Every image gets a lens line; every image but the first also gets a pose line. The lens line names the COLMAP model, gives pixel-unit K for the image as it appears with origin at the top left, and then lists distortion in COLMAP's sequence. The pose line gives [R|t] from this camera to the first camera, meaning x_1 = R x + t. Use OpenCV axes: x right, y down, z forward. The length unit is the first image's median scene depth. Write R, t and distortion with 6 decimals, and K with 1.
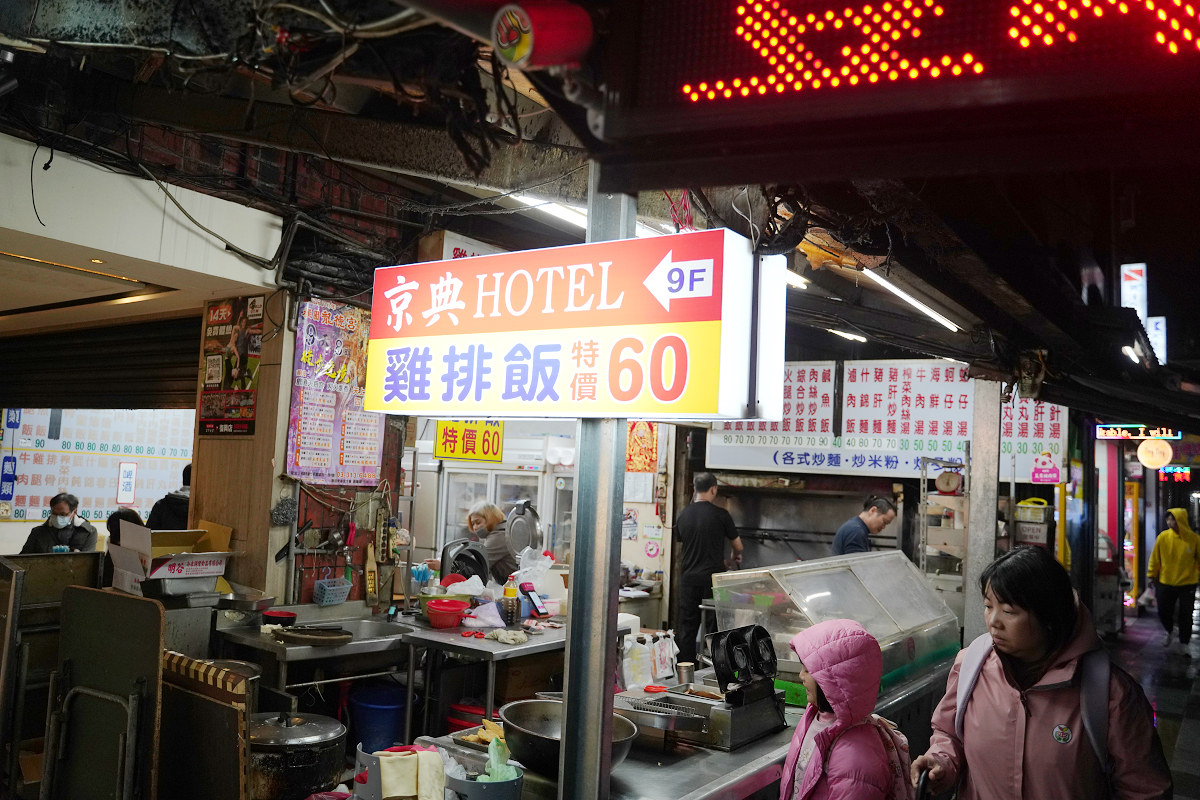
lens RADIAL K [[936.9, 0, 600.0], [0, 936.9, 400.0], [0, 0, 1]] dist [-0.051357, 0.008352]
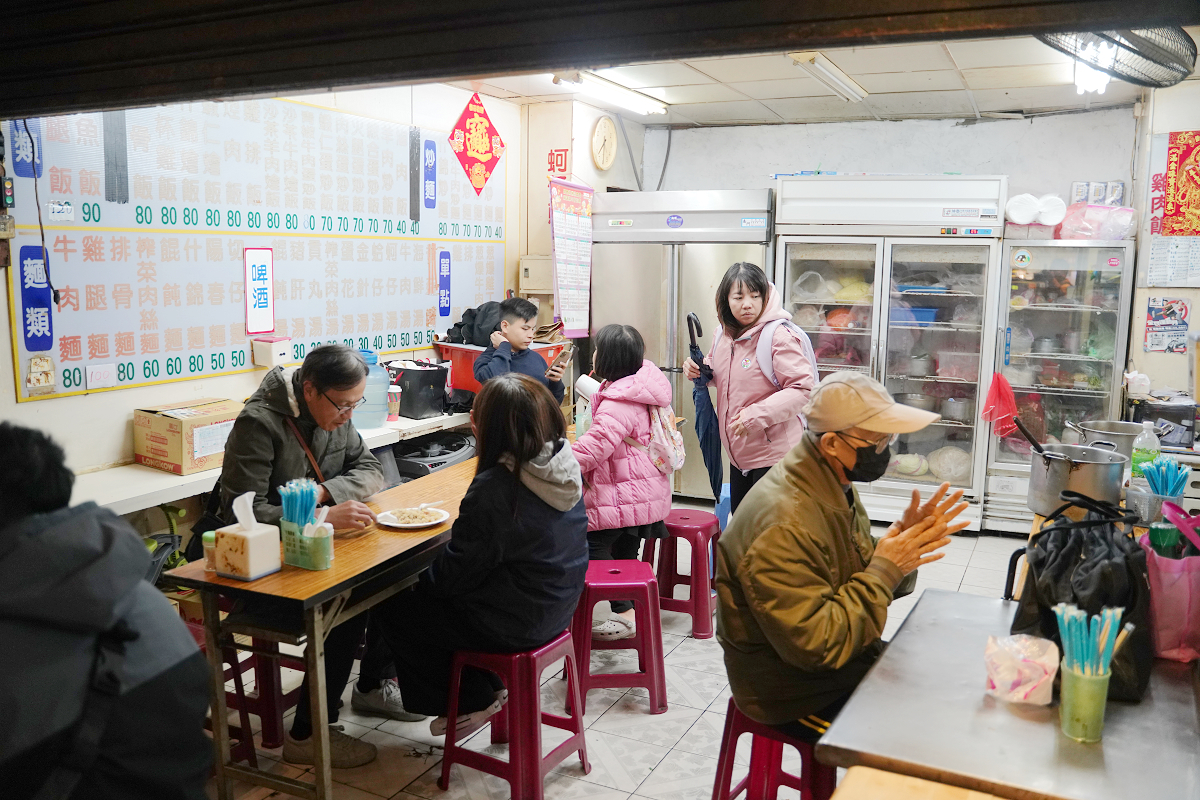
lens RADIAL K [[936.9, 0, 600.0], [0, 936.9, 400.0], [0, 0, 1]] dist [-0.051357, 0.008352]
pose [[0.990122, -0.054827, 0.129043, -0.447749], [0.021080, 0.968123, 0.249586, 0.030538], [-0.138614, -0.244400, 0.959716, 0.550570]]
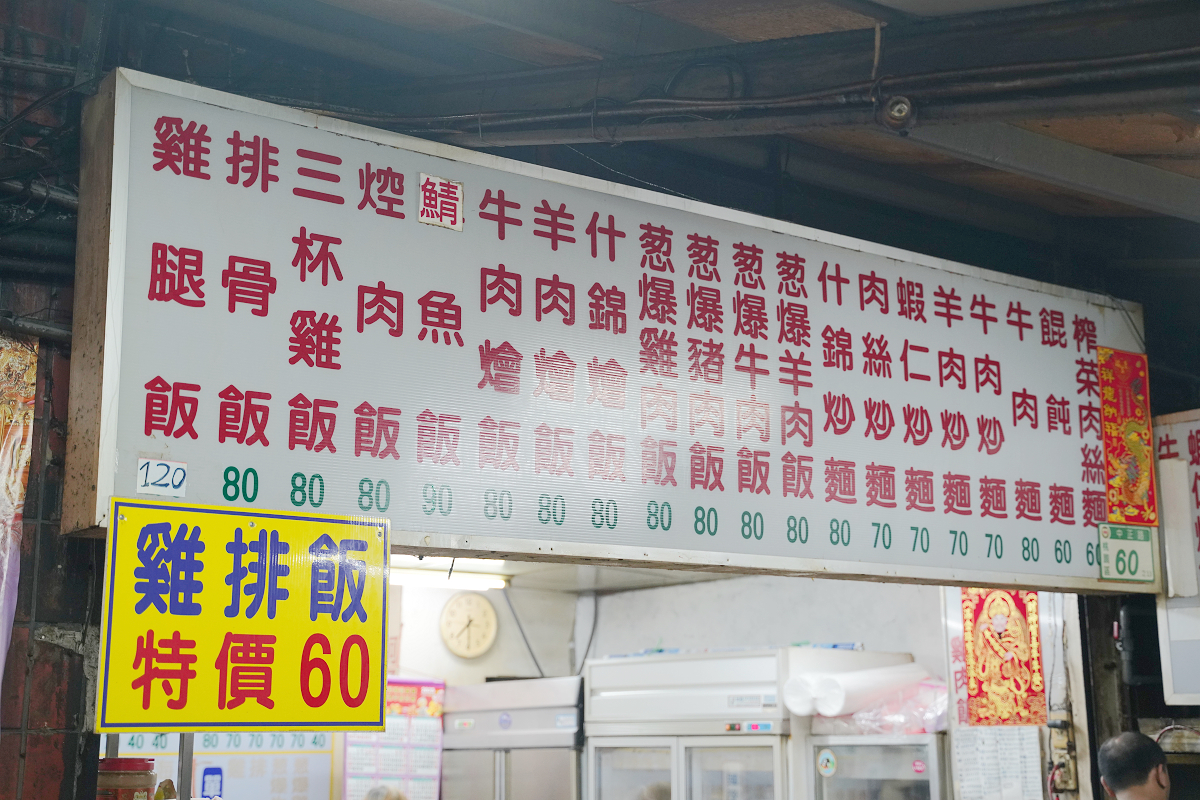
lens RADIAL K [[1619.0, 0, 600.0], [0, 1619.0, 400.0], [0, 0, 1]] dist [0.089137, 0.004196]
pose [[0.938337, -0.122577, -0.323262, 0.135232], [0.080810, 0.986898, -0.139652, 0.028400], [0.336144, 0.104918, 0.935948, 0.333041]]
